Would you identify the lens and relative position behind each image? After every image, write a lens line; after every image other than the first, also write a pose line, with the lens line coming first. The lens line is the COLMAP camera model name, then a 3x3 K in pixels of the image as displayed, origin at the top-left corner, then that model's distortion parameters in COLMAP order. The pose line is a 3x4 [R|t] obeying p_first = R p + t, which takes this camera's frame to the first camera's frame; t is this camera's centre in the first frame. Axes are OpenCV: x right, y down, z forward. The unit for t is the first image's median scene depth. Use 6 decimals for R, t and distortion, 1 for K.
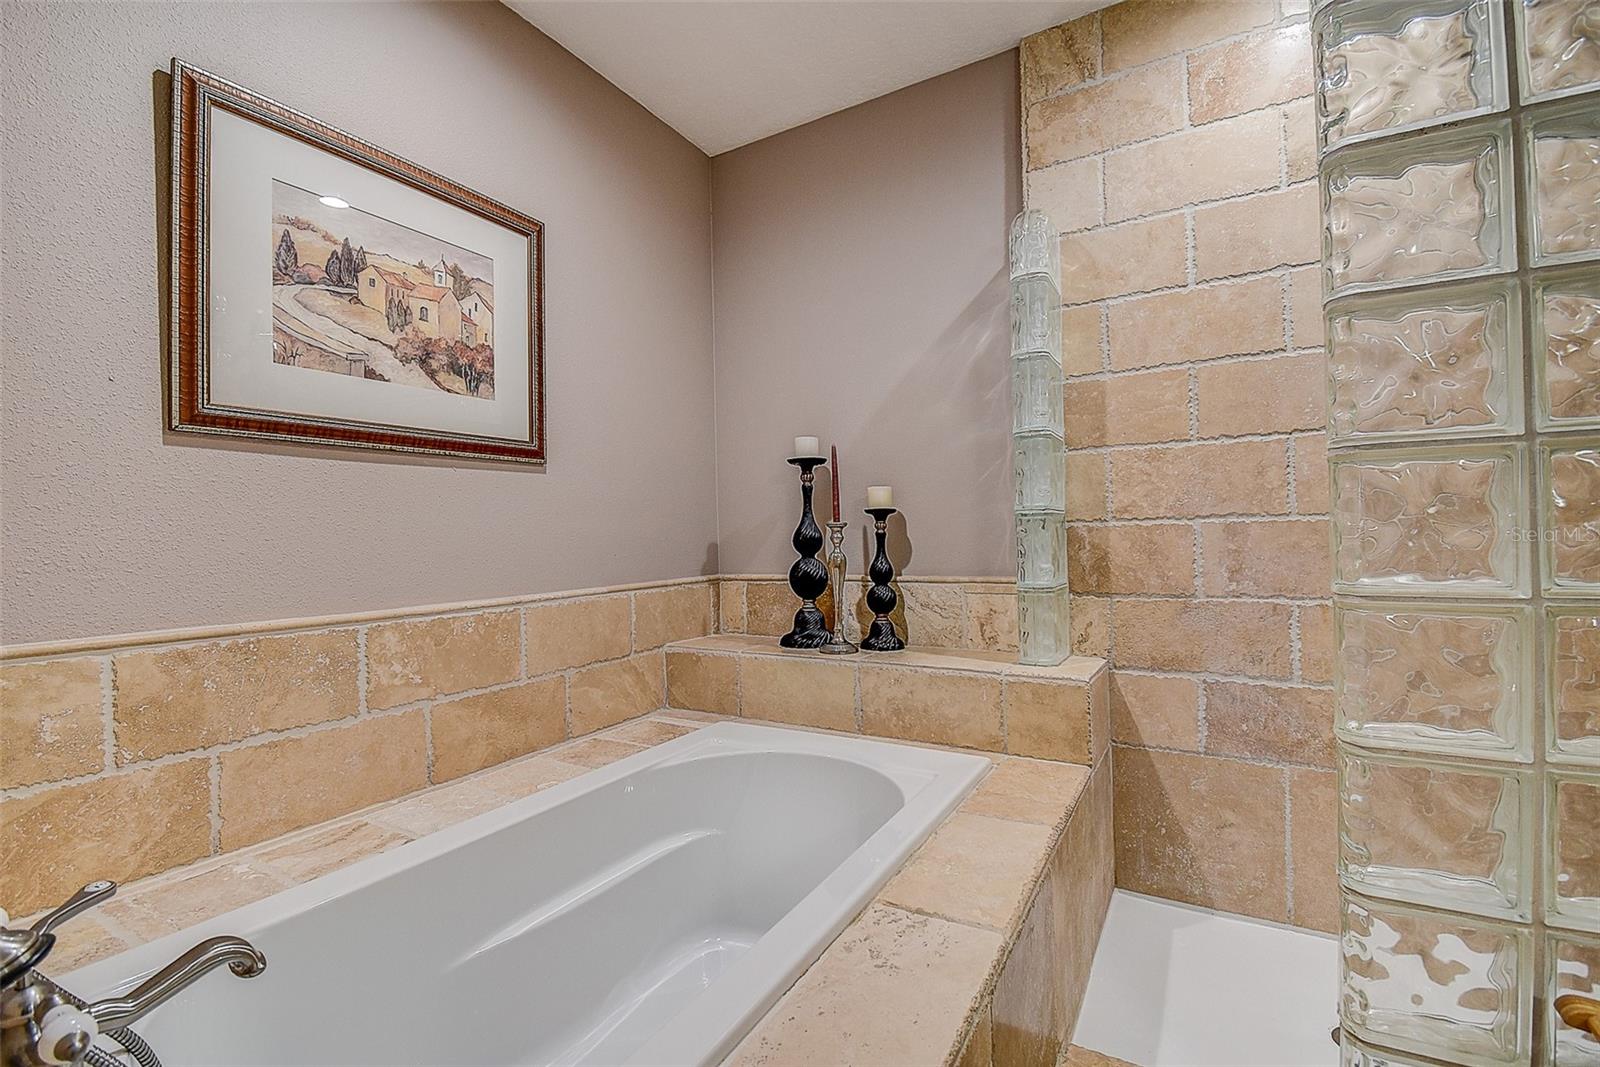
lens RADIAL K [[702.8, 0, 840.0], [0, 702.8, 534.0], [0, 0, 1]] dist [0.004454, -0.012308]
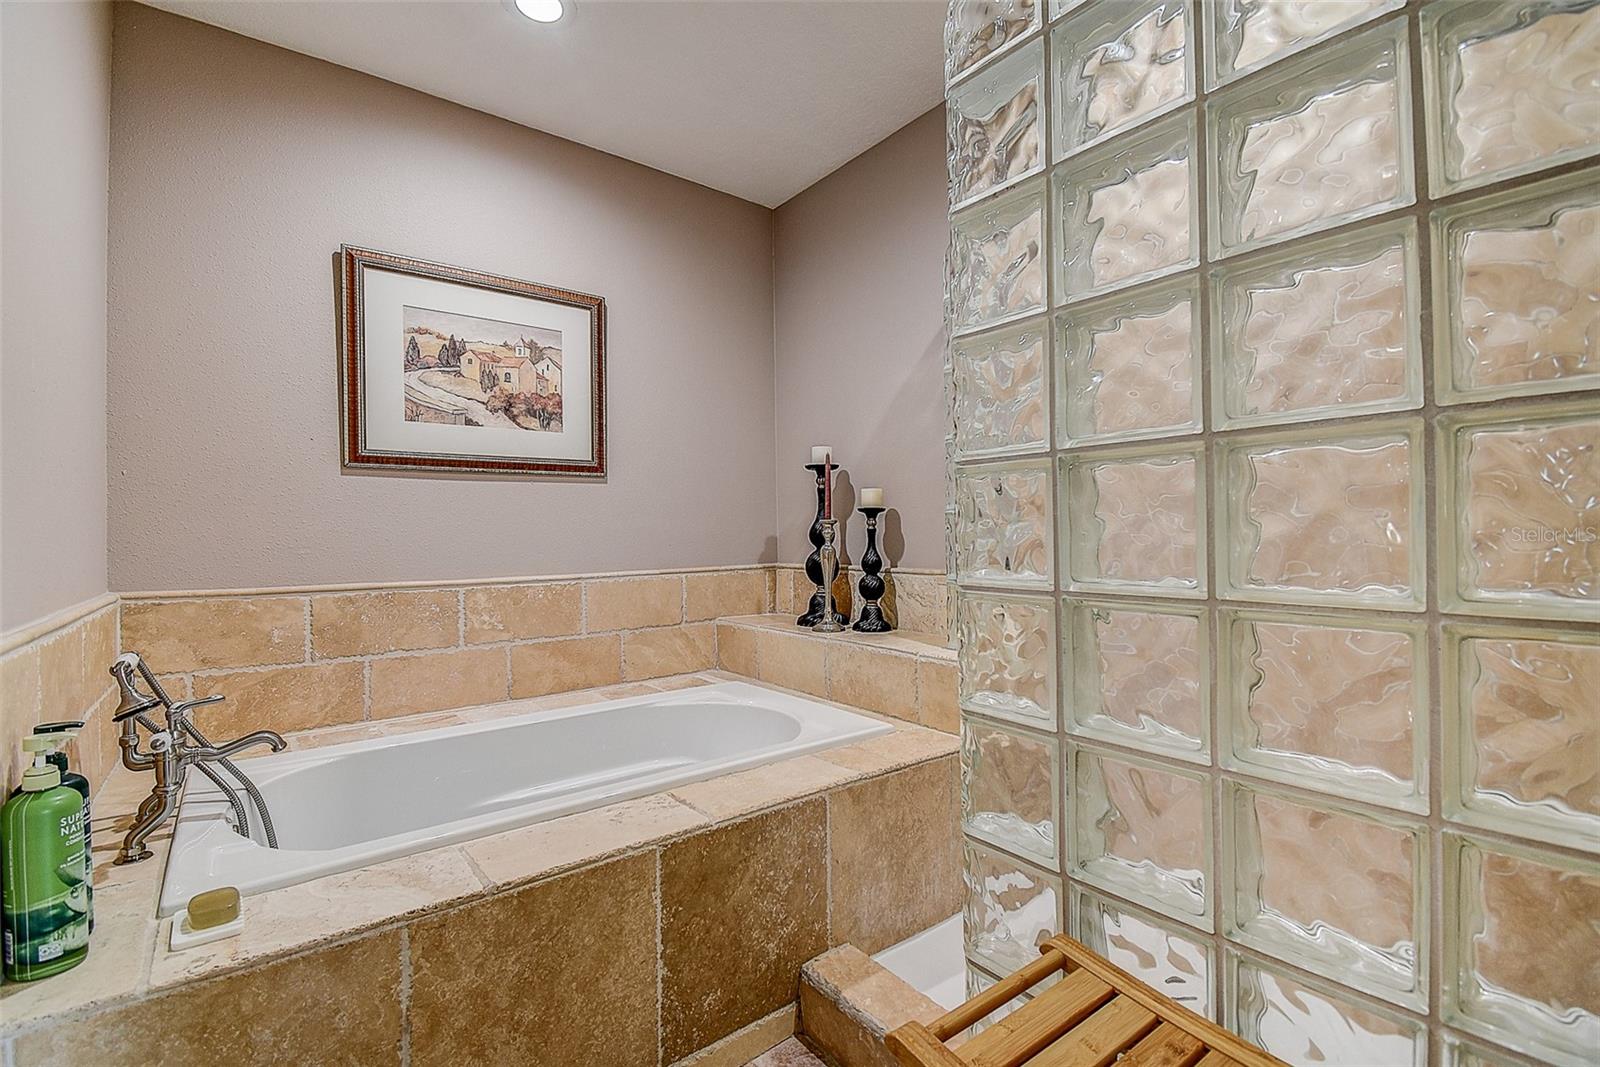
lens RADIAL K [[702.8, 0, 825.0], [0, 702.8, 534.0], [0, 0, 1]] dist [0.004454, -0.012308]
pose [[0.930957, 0.008998, -0.365017, 0.528766], [-0.005797, 0.999935, 0.009863, -0.006001], [0.365082, -0.007066, 0.930949, -0.114801]]
